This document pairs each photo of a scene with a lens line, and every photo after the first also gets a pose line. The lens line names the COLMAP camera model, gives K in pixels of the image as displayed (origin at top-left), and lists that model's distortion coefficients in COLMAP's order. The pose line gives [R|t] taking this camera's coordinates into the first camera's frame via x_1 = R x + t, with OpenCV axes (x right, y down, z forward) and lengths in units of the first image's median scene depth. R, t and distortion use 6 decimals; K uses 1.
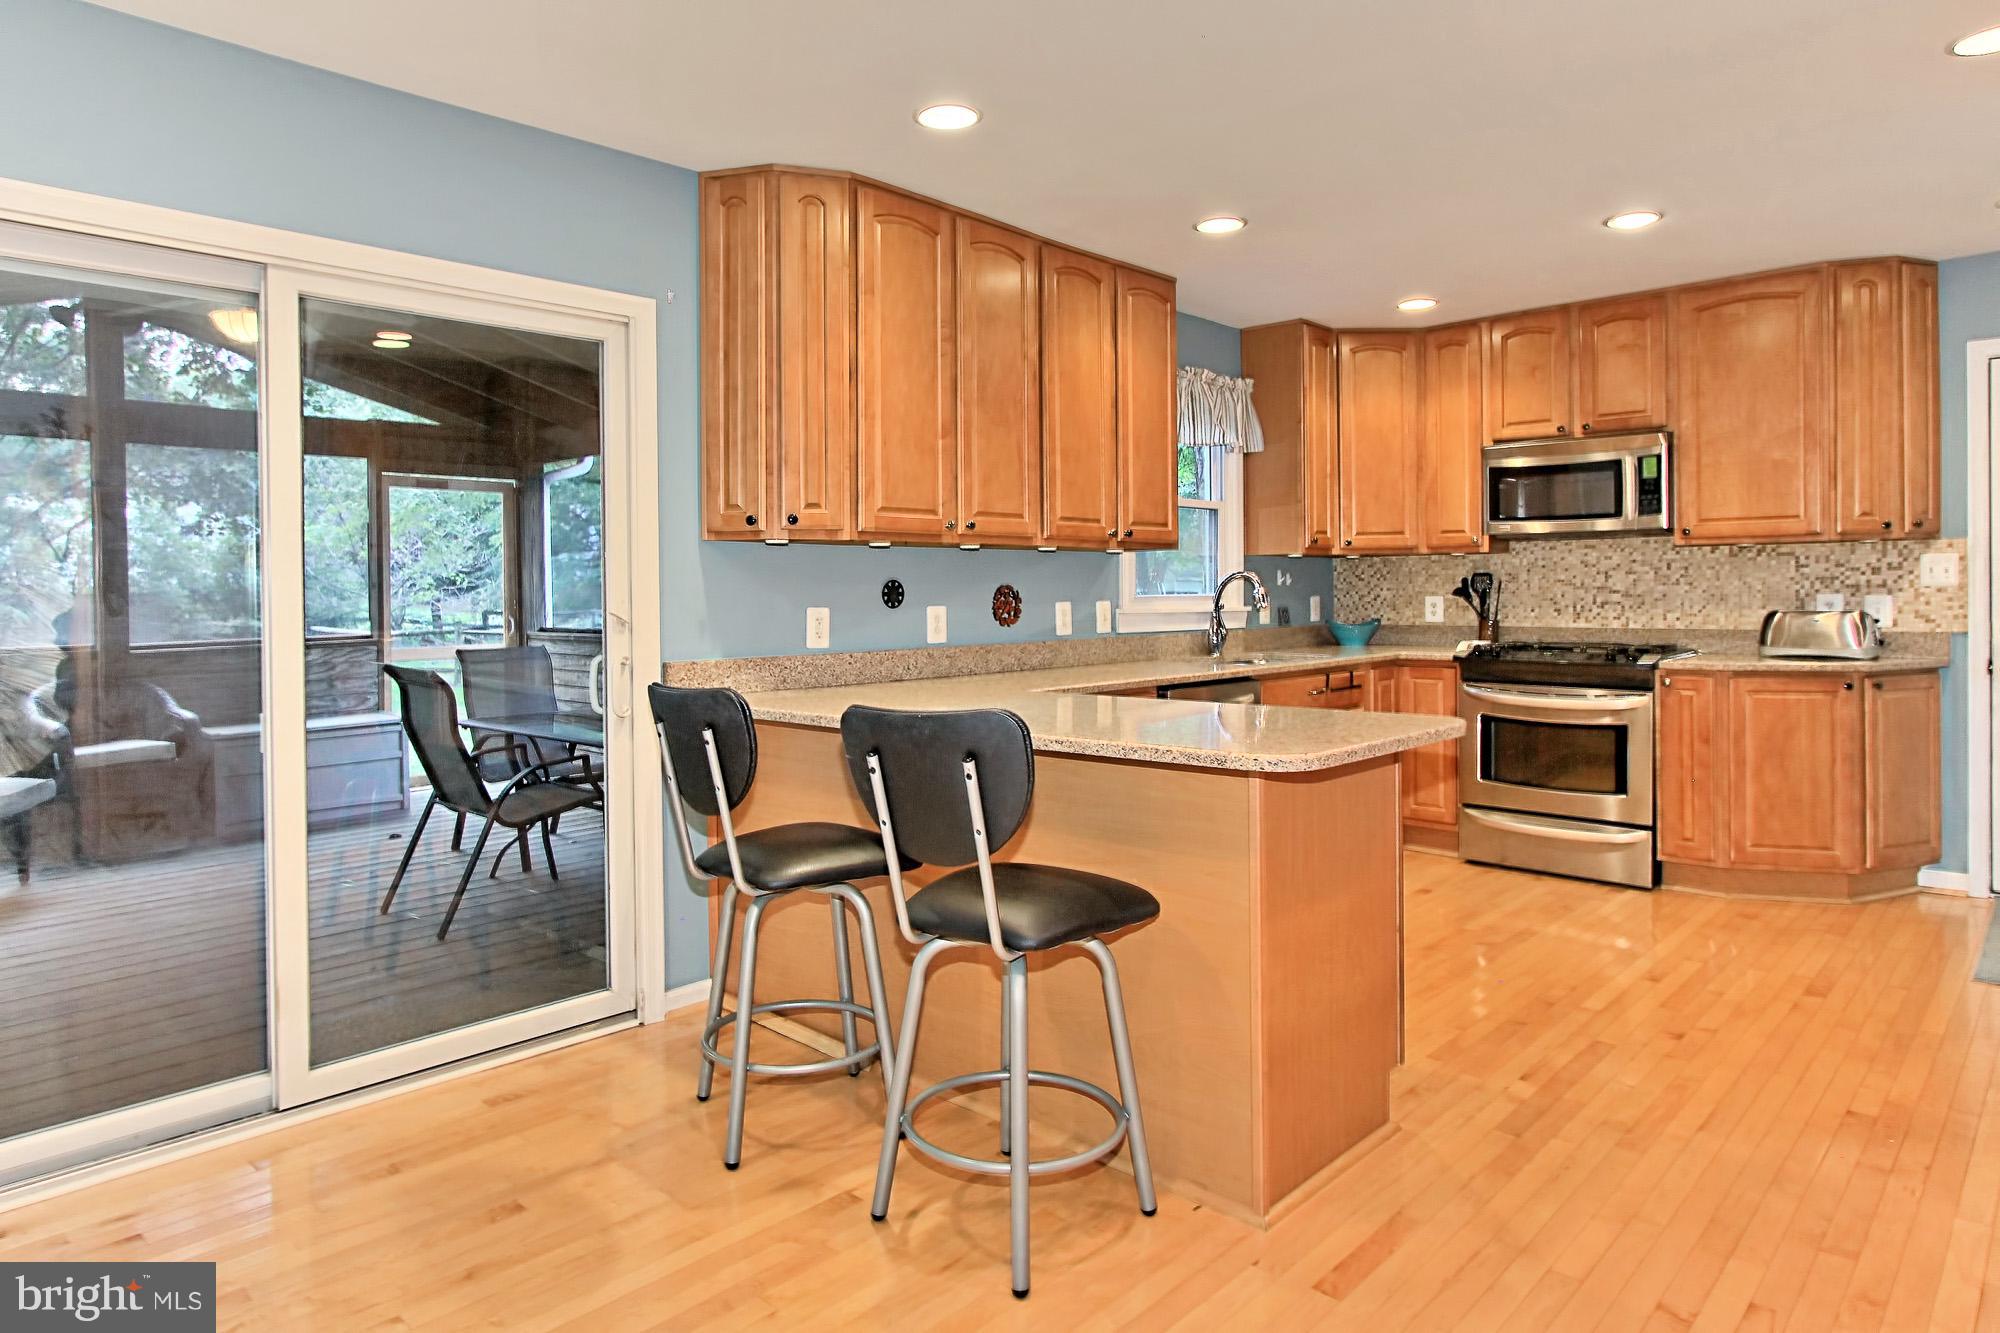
lens RADIAL K [[1203.3, 0, 964.5], [0, 1203.3, 597.4], [0, 0, 1]] dist [-0.000211, -0.001483]
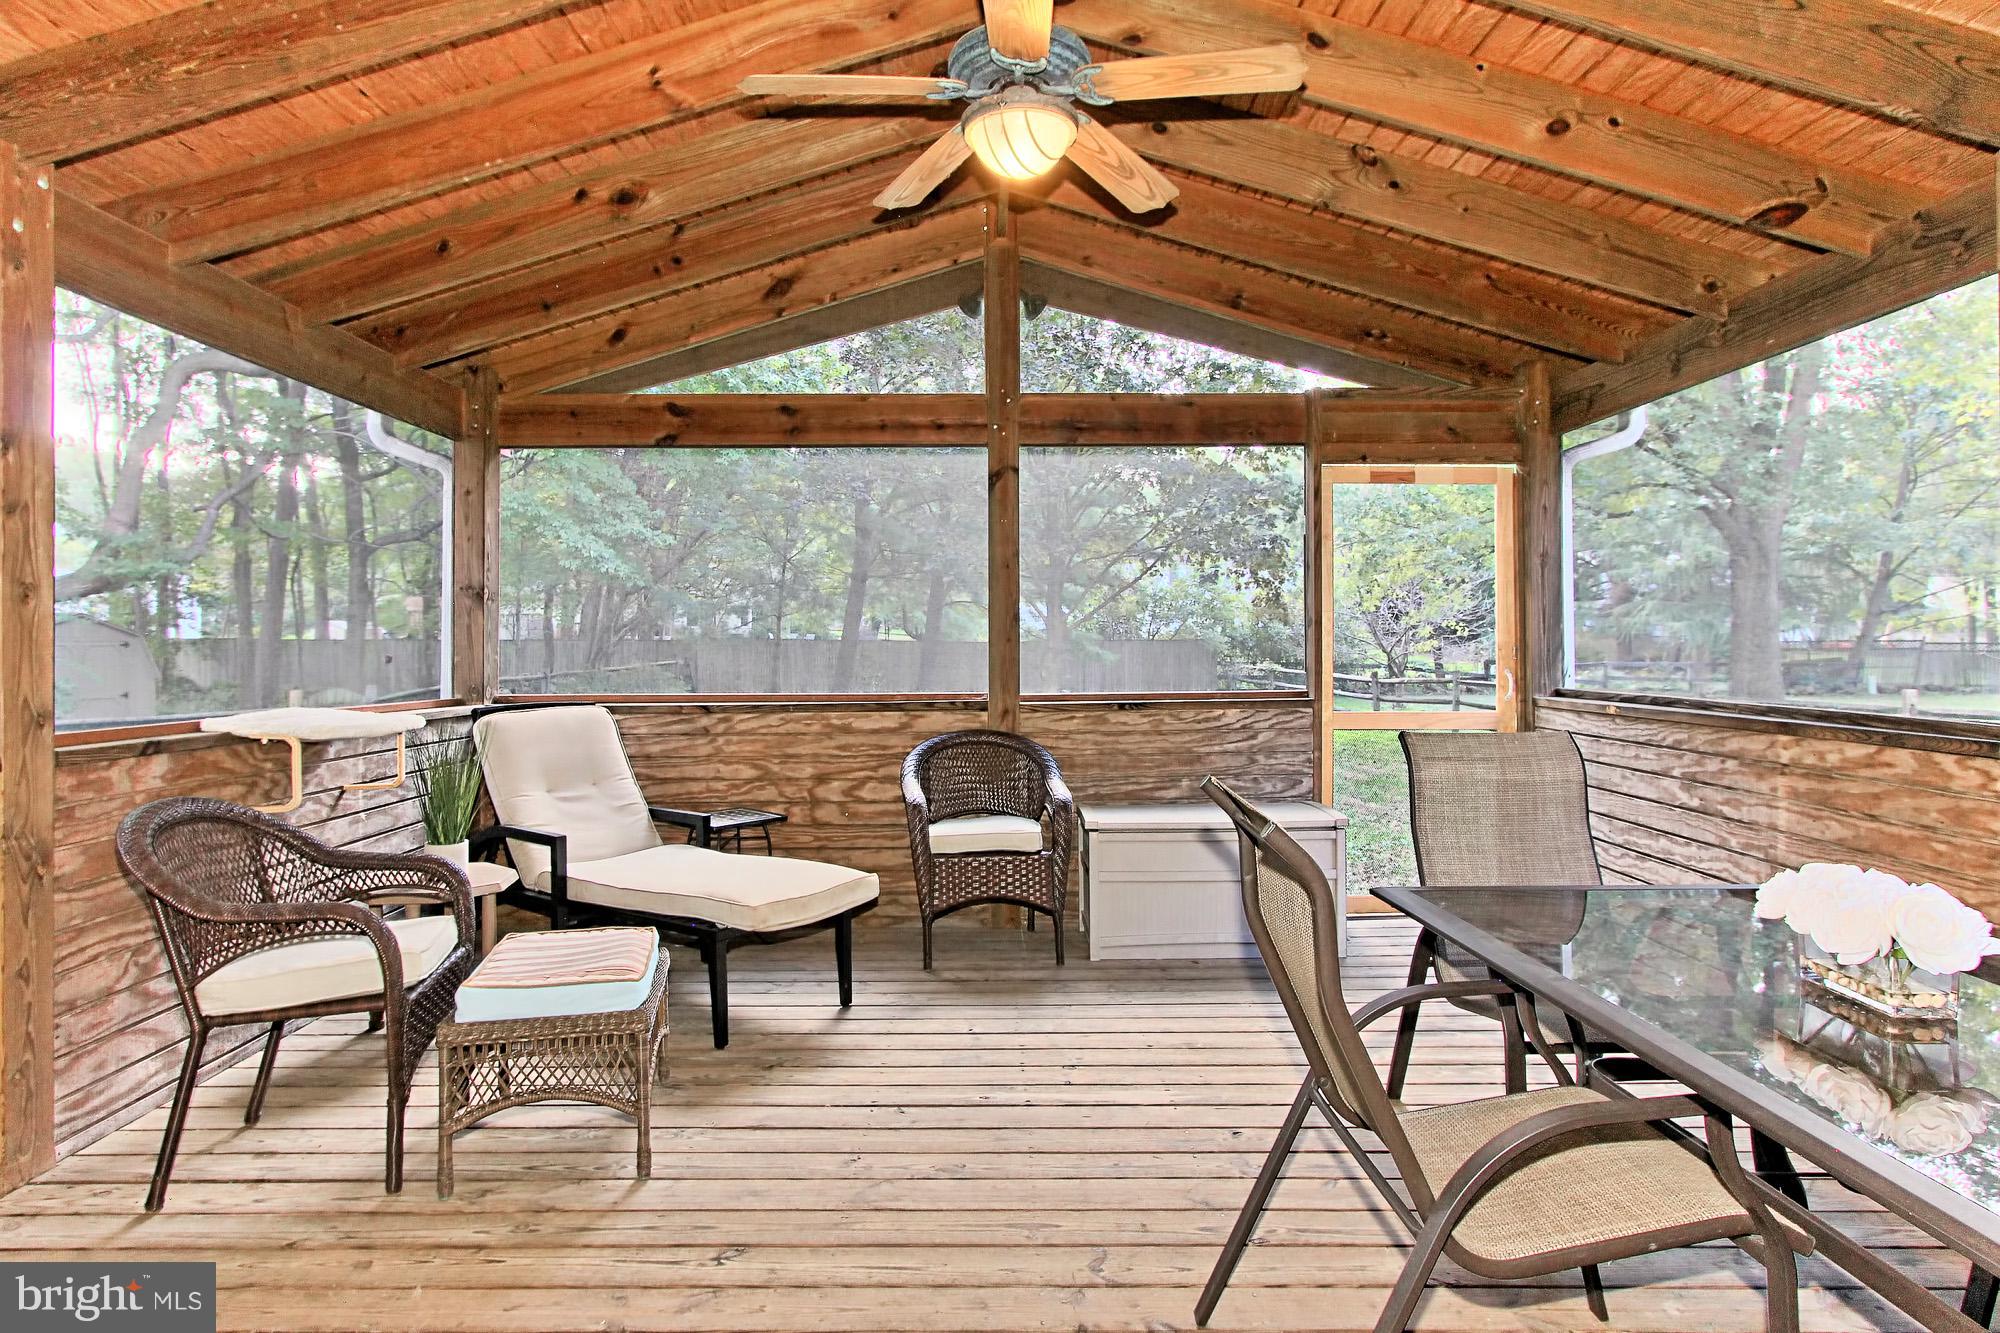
lens RADIAL K [[1111.5, 0, 998.3], [0, 1111.5, 615.7], [0, 0, 1]] dist [-0.001021, -0.000166]
pose [[0.699668, -0.007660, -0.714427, -0.136249], [-0.012692, 0.999651, -0.023148, 0.003651], [0.714356, 0.025263, 0.699327, 0.369776]]
